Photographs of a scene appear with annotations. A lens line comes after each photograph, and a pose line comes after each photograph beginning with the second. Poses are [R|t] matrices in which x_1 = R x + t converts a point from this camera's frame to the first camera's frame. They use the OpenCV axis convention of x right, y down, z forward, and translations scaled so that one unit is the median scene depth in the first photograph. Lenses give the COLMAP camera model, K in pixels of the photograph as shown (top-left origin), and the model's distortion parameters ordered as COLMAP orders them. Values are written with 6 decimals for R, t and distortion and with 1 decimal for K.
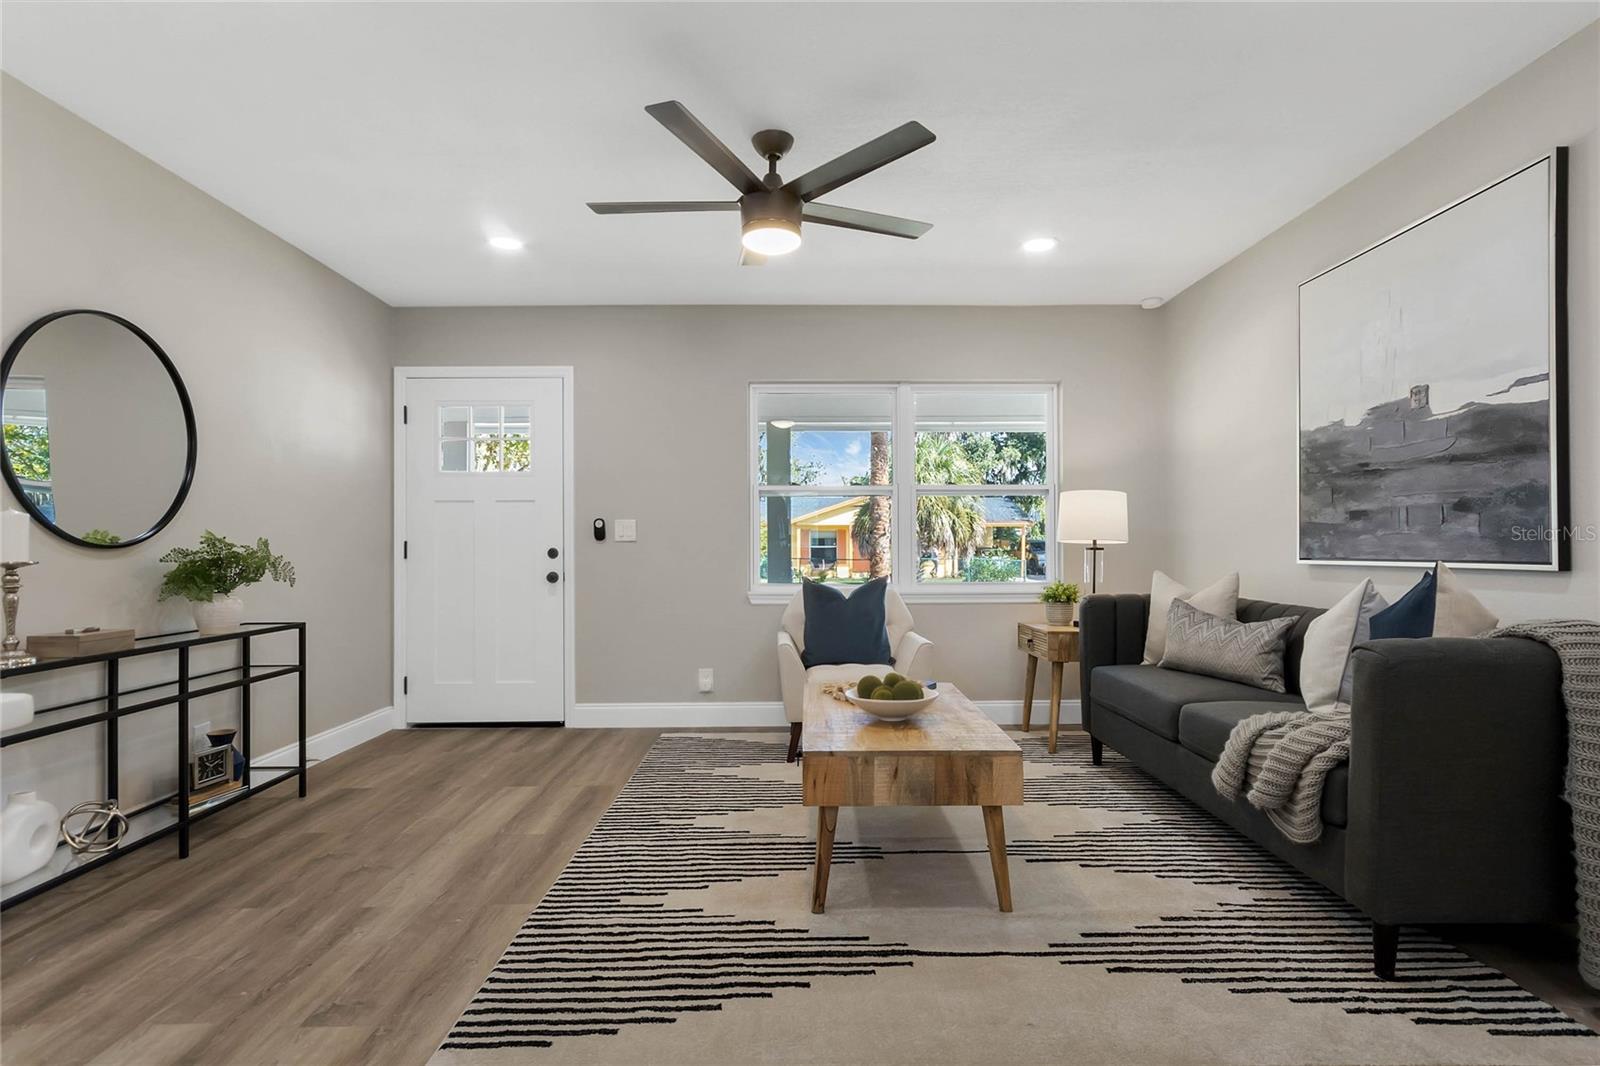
lens RADIAL K [[837.2, 0, 809.3], [0, 837.2, 540.4], [0, 0, 1]] dist [0.001360, 0.000602]
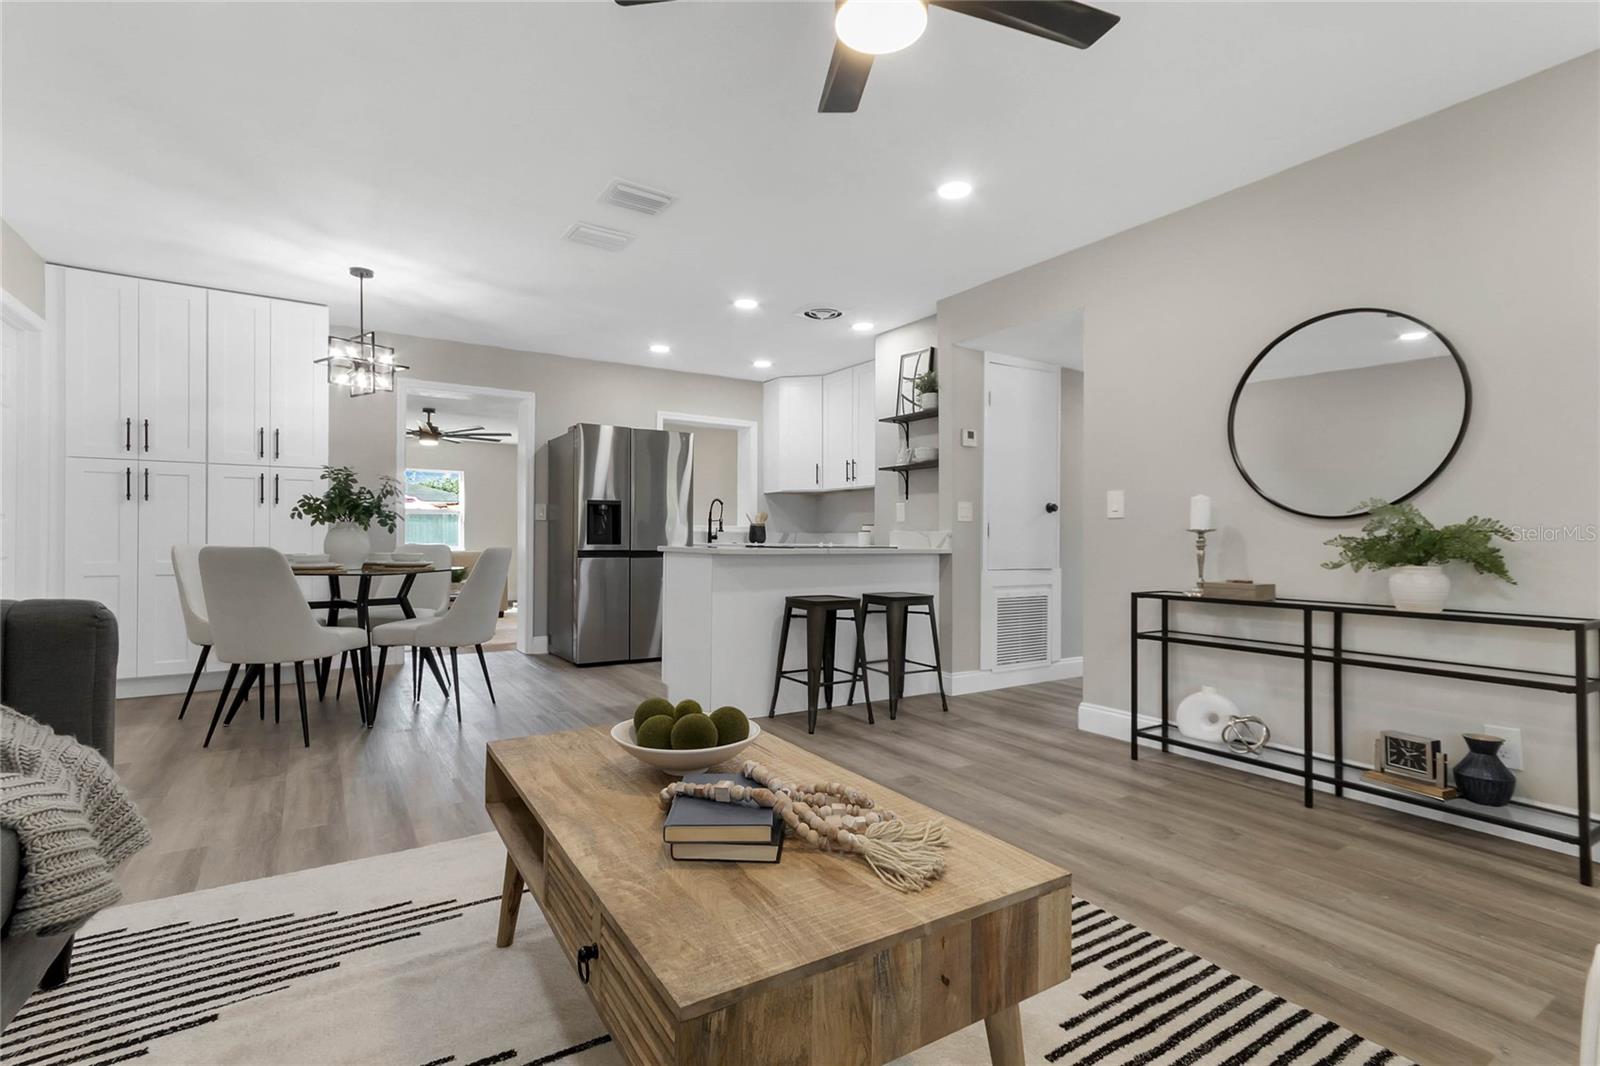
lens RADIAL K [[755.1, 0, 798.5], [0, 755.1, 532.0], [0, 0, 1]] dist [0.016529, 0.000809]
pose [[-0.851692, -0.005576, -0.524014, 0.320904], [0.000076, 0.999942, -0.010764, 0.038769], [0.524043, -0.009207, -0.851642, 1.504503]]
